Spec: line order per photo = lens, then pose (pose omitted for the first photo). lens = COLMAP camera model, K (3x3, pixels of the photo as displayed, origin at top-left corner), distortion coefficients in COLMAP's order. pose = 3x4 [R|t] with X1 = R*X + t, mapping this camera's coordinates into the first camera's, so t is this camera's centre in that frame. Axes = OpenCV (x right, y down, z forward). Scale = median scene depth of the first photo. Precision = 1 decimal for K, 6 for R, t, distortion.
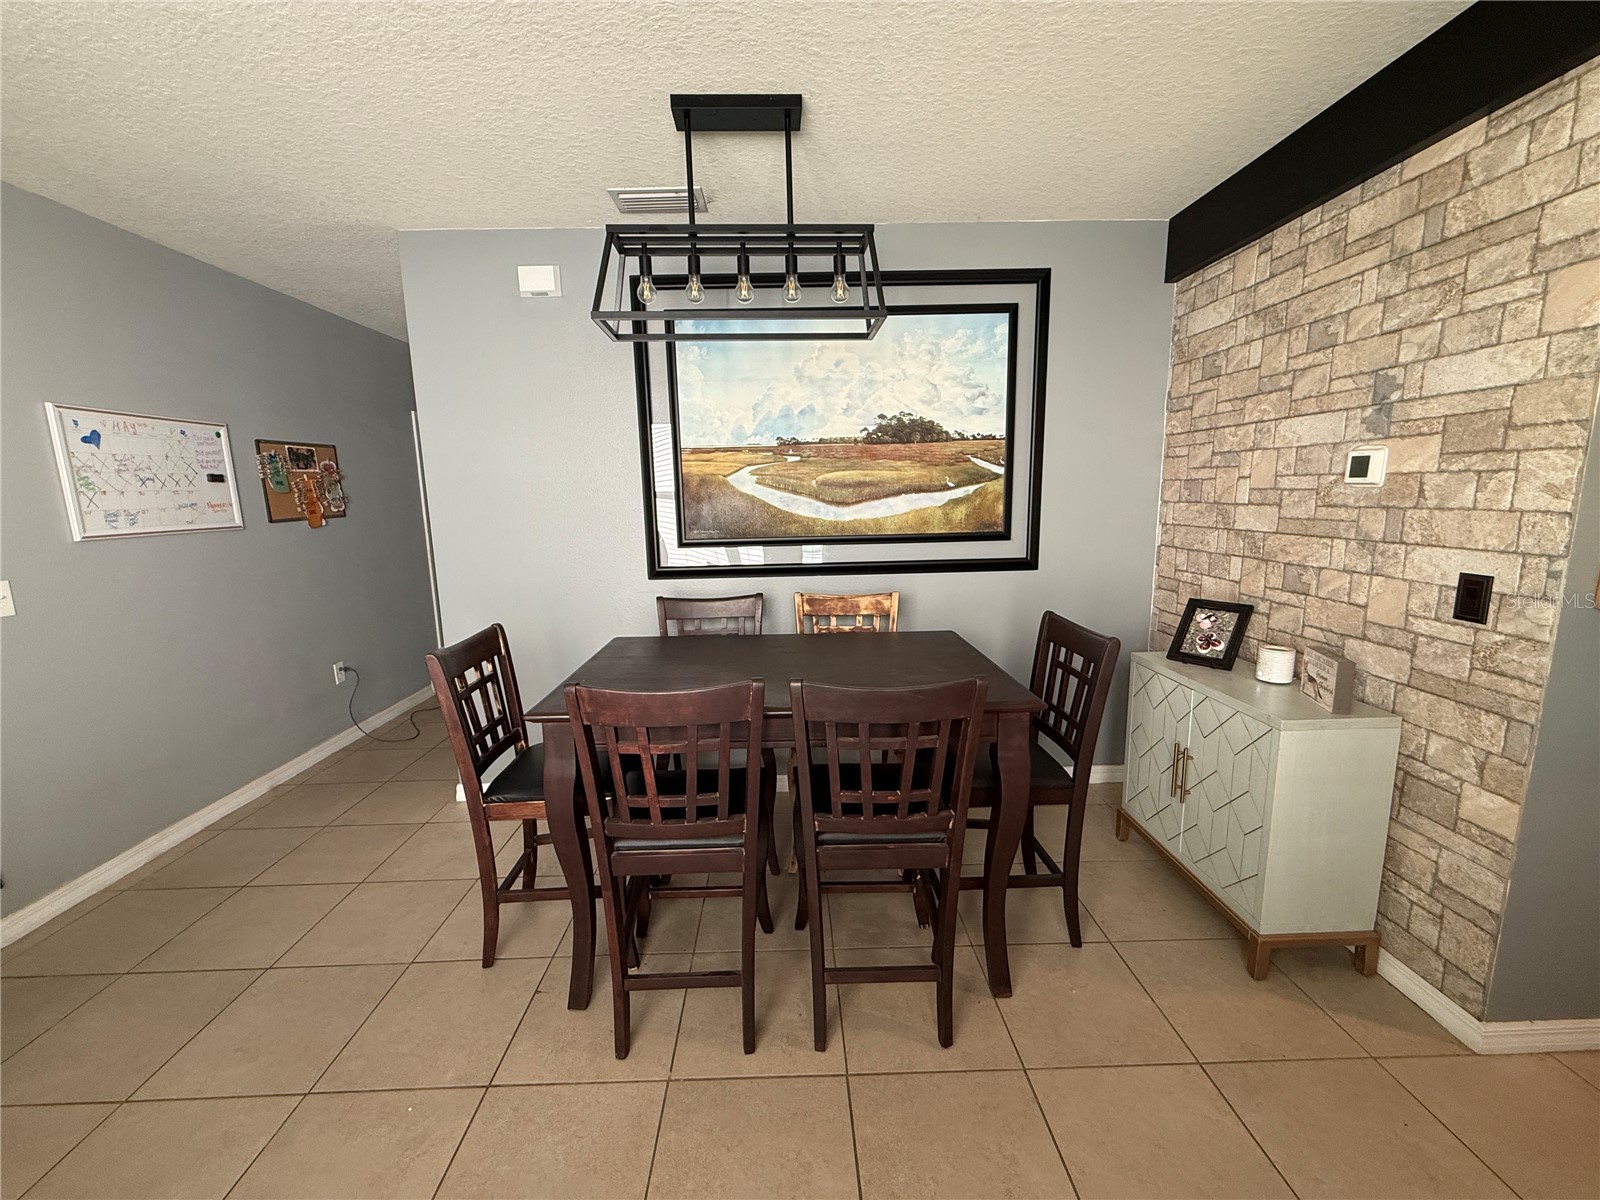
lens RADIAL K [[636.5, 0, 799.0], [0, 636.5, 596.1], [0, 0, 1]] dist [-0.000461, -0.000714]
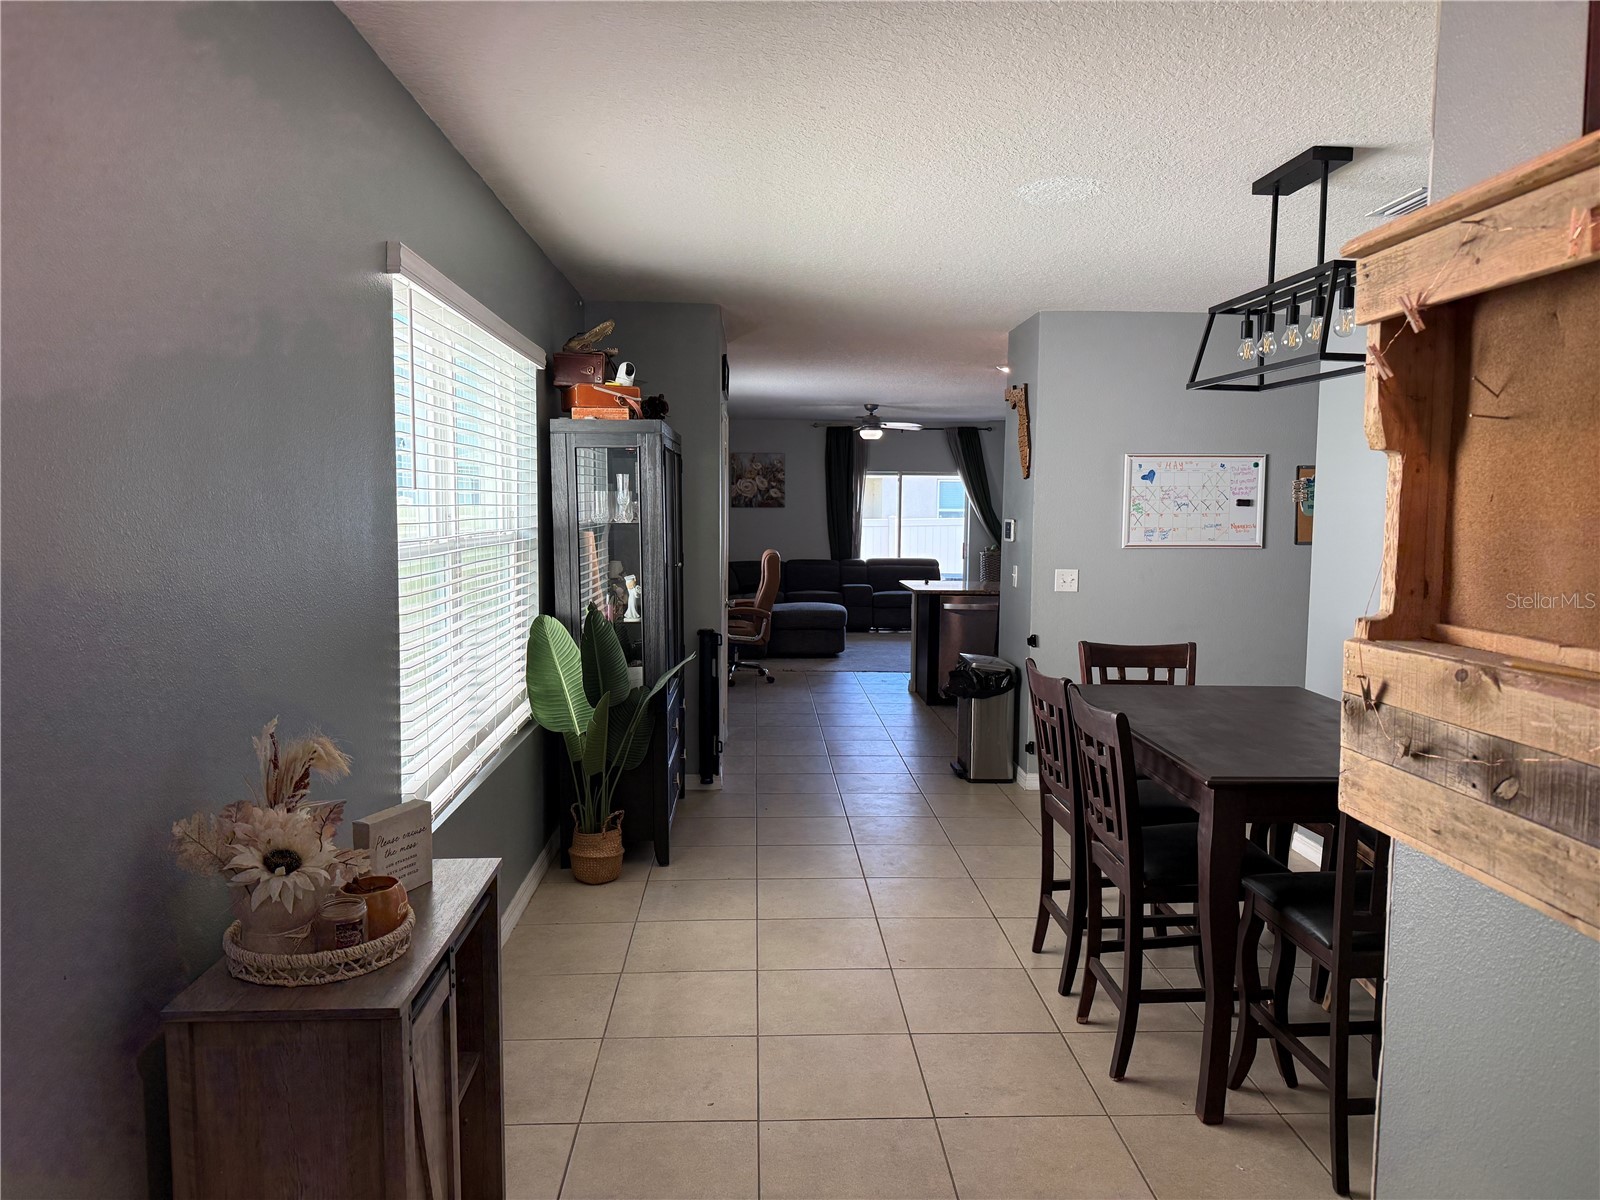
lens RADIAL K [[1120.7, 0, 791.4], [0, 1120.7, 609.4], [0, 0, 1]] dist [0.047550, -0.059368]
pose [[0.010255, 0.117103, -0.993067, 1.368479], [-0.170728, 0.978742, 0.113651, -0.109872], [0.985265, 0.168378, 0.030030, 0.206180]]
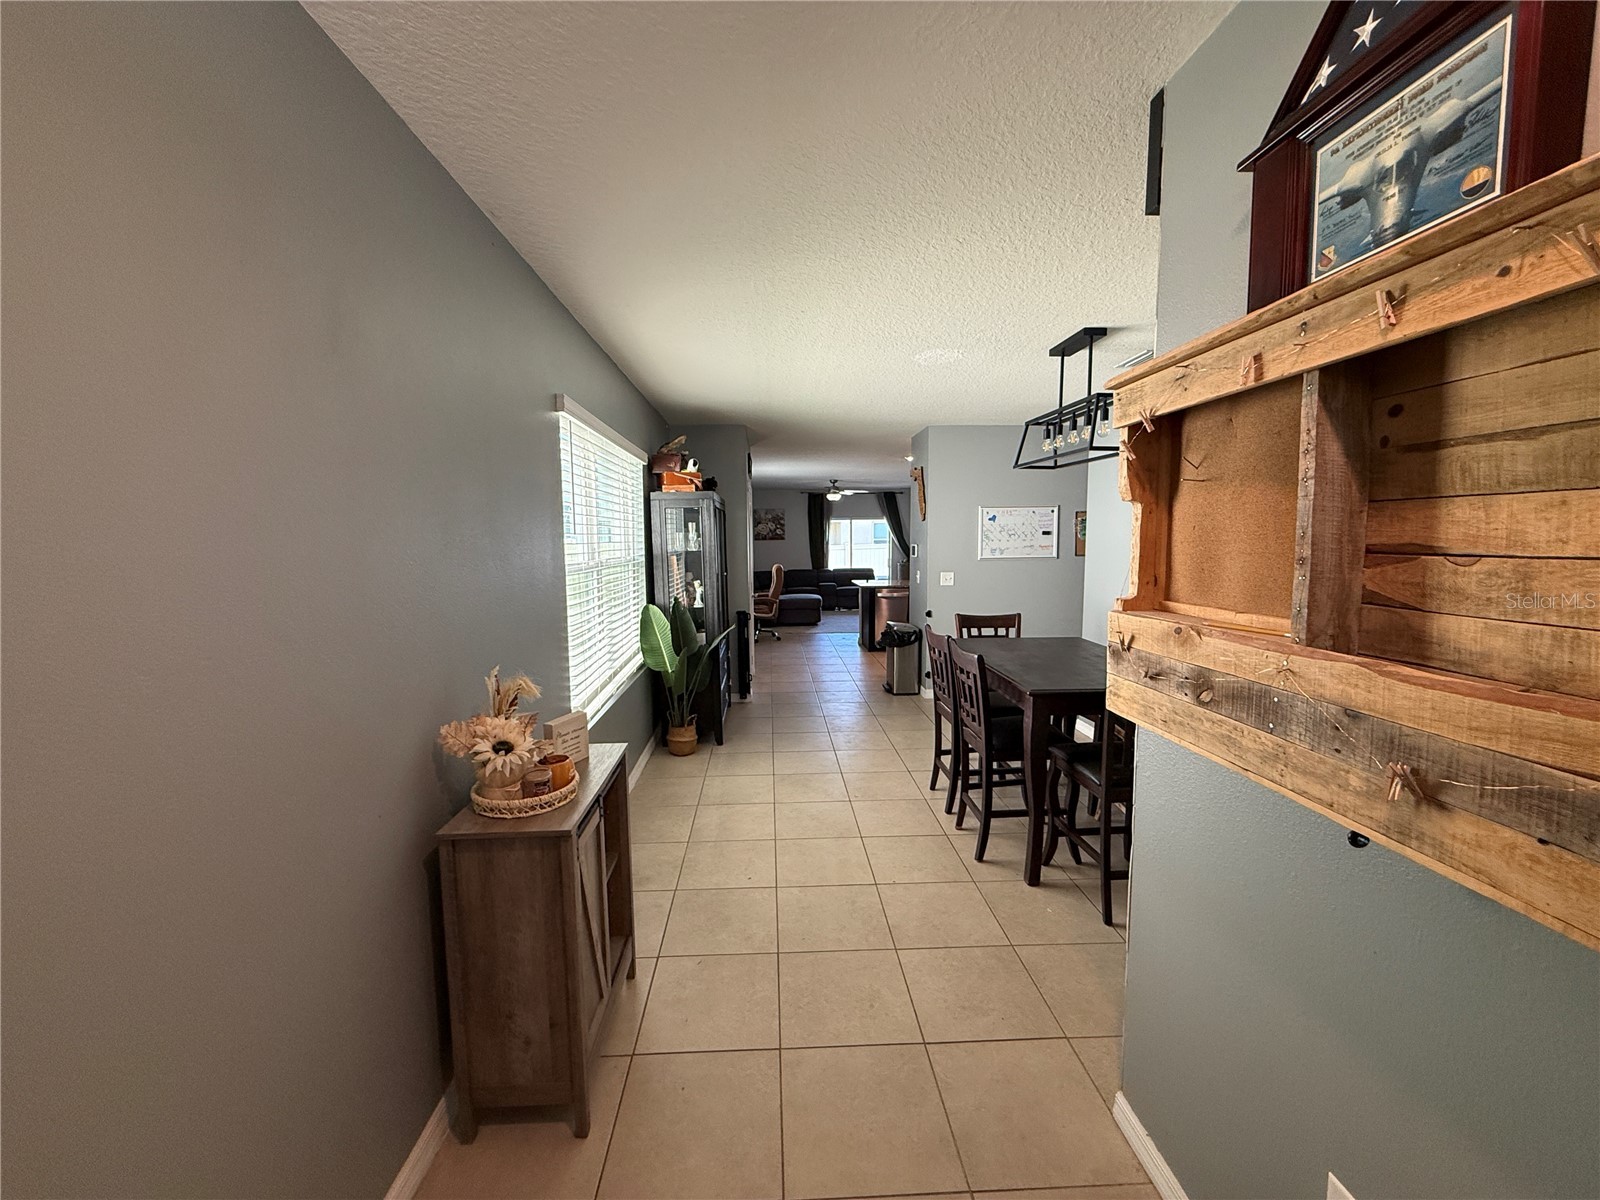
lens RADIAL K [[636.5, 0, 785.5], [0, 636.5, 606.7], [0, 0, 1]] dist [-0.000461, -0.000714]
pose [[0.005179, 0.130572, -0.991425, 1.356871], [-0.151766, 0.980057, 0.128282, -0.109898], [0.988403, 0.149800, 0.024892, 0.206731]]
